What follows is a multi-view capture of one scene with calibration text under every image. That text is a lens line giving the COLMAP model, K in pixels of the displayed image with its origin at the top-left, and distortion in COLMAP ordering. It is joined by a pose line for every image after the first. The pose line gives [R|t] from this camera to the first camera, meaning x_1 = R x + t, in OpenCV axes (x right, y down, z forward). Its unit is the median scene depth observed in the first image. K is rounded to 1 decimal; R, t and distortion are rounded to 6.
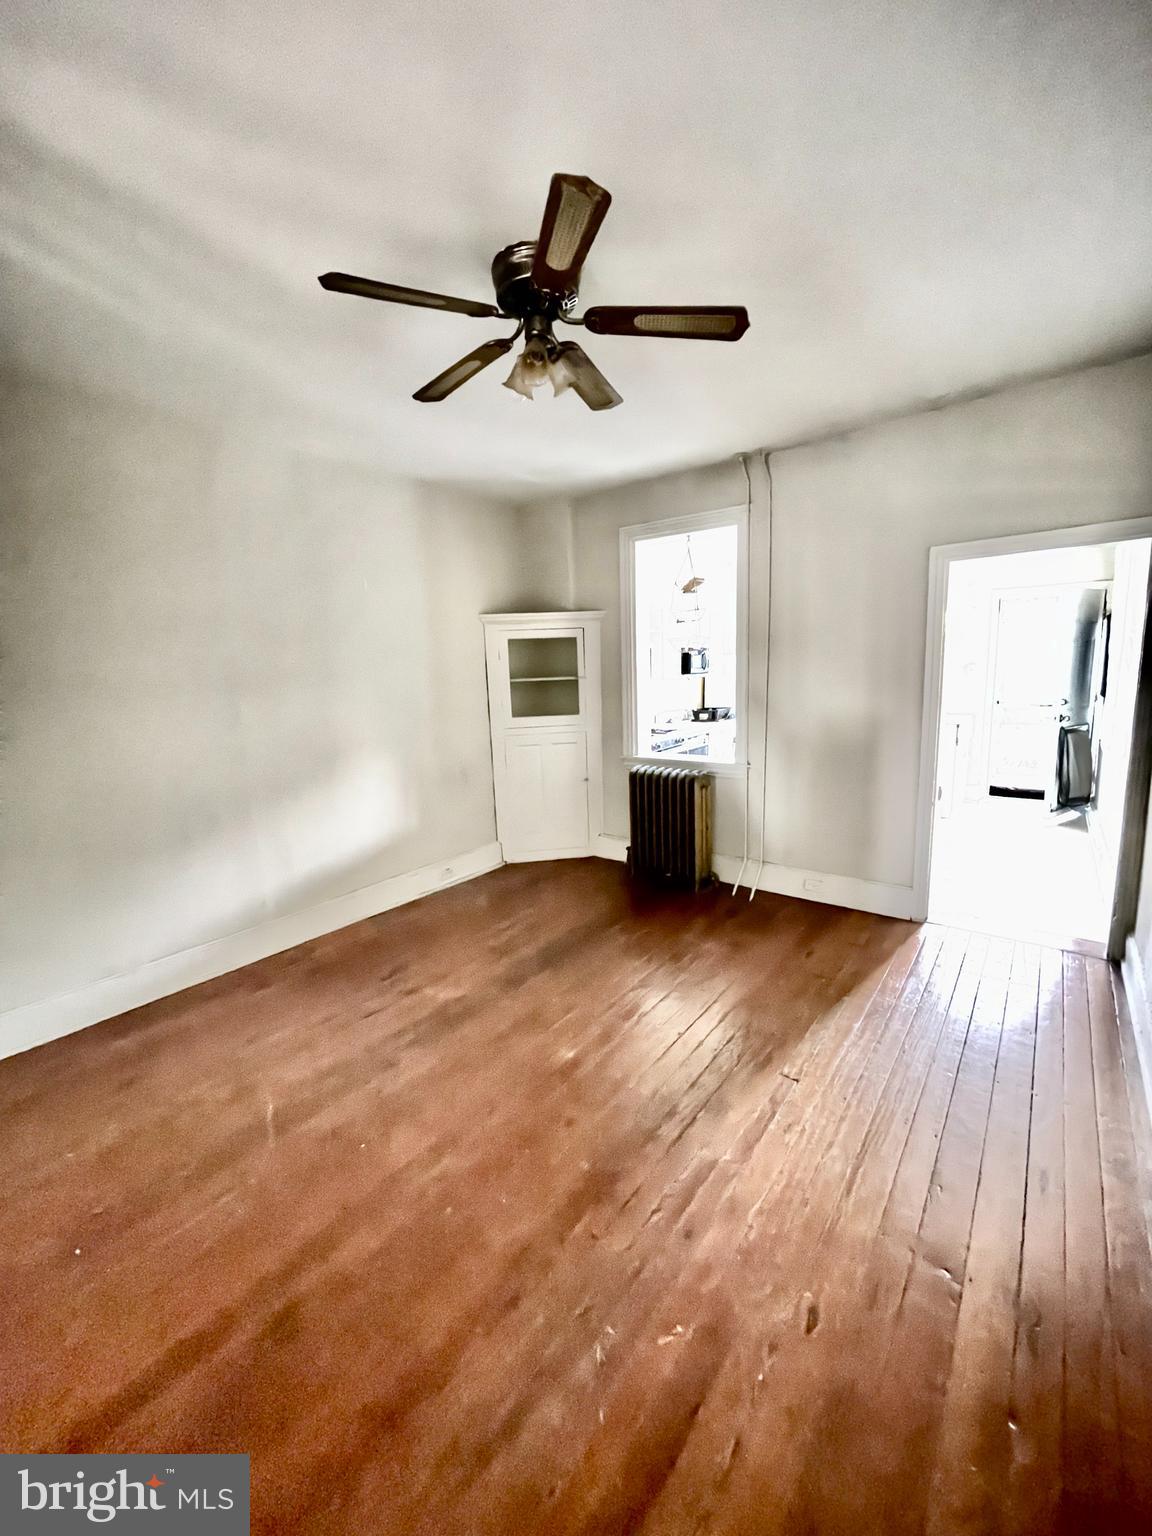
lens RADIAL K [[616.6, 0, 583.1], [0, 616.6, 764.1], [0, 0, 1]] dist [-0.012630, -0.000668]
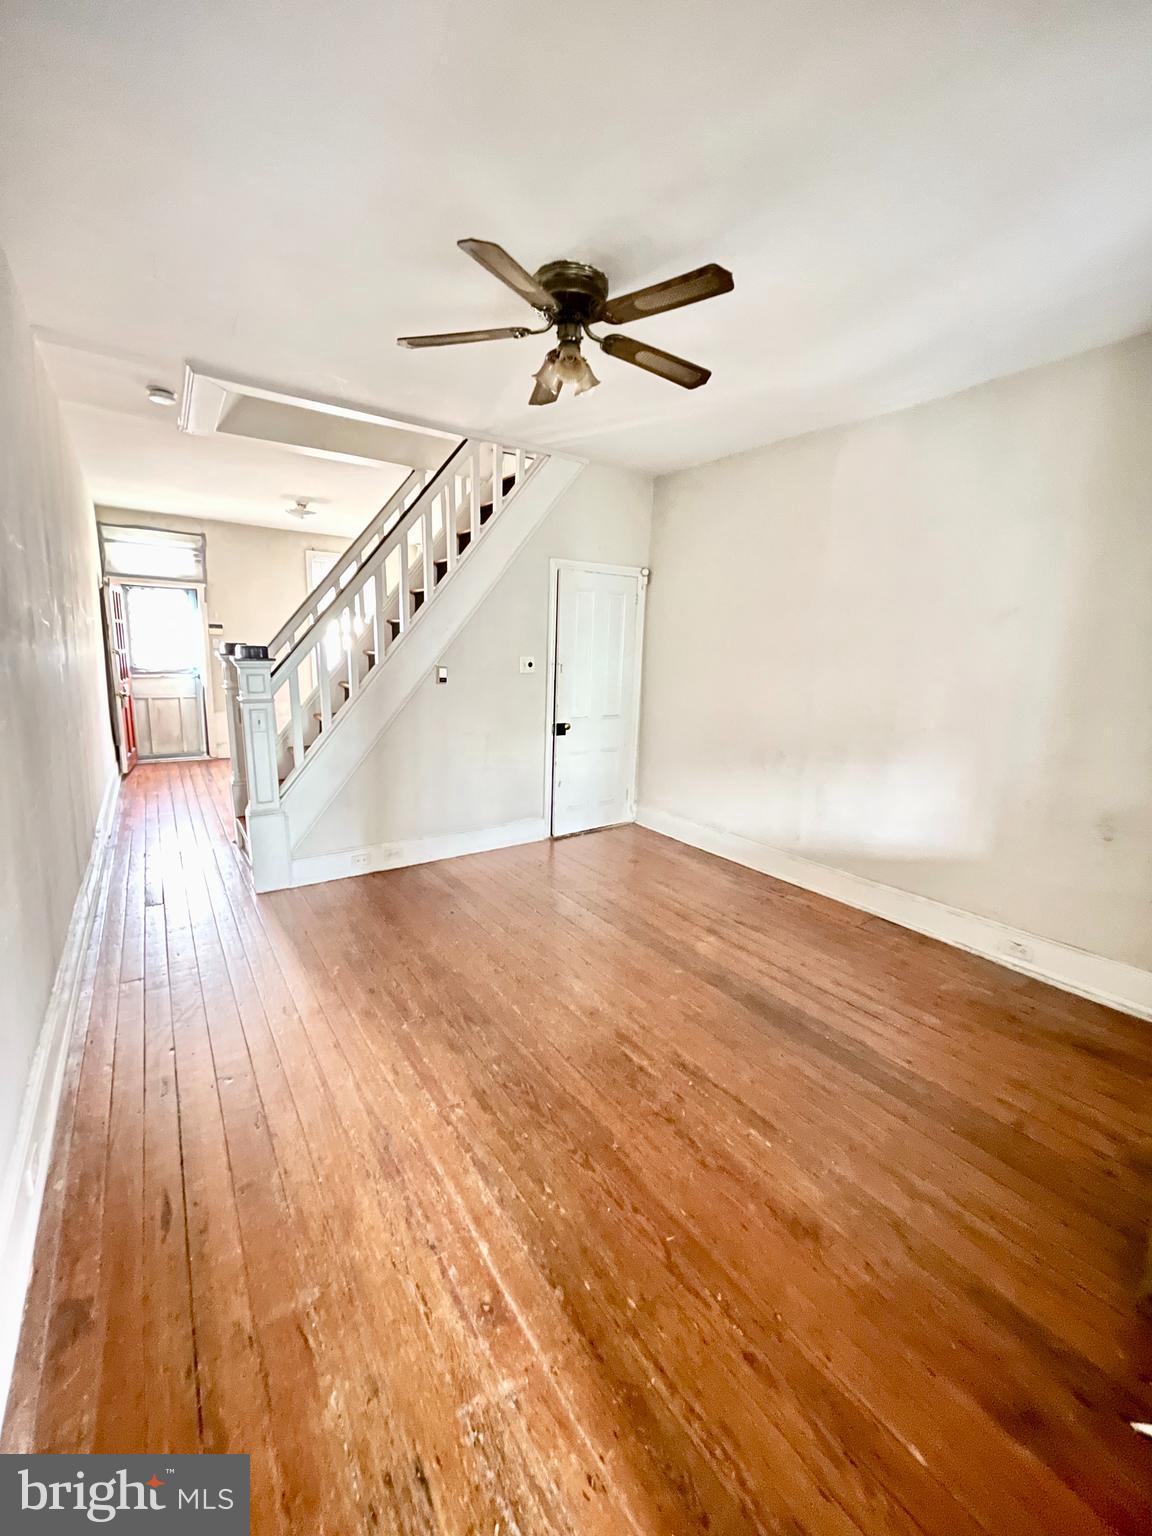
lens RADIAL K [[616.6, 0, 577.4], [0, 616.6, 761.4], [0, 0, 1]] dist [-0.012630, -0.000668]
pose [[-0.309211, 0.195038, -0.930779, 0.711437], [-0.174382, 0.950520, 0.257106, -0.151359], [0.934869, 0.241811, -0.259900, 0.917335]]
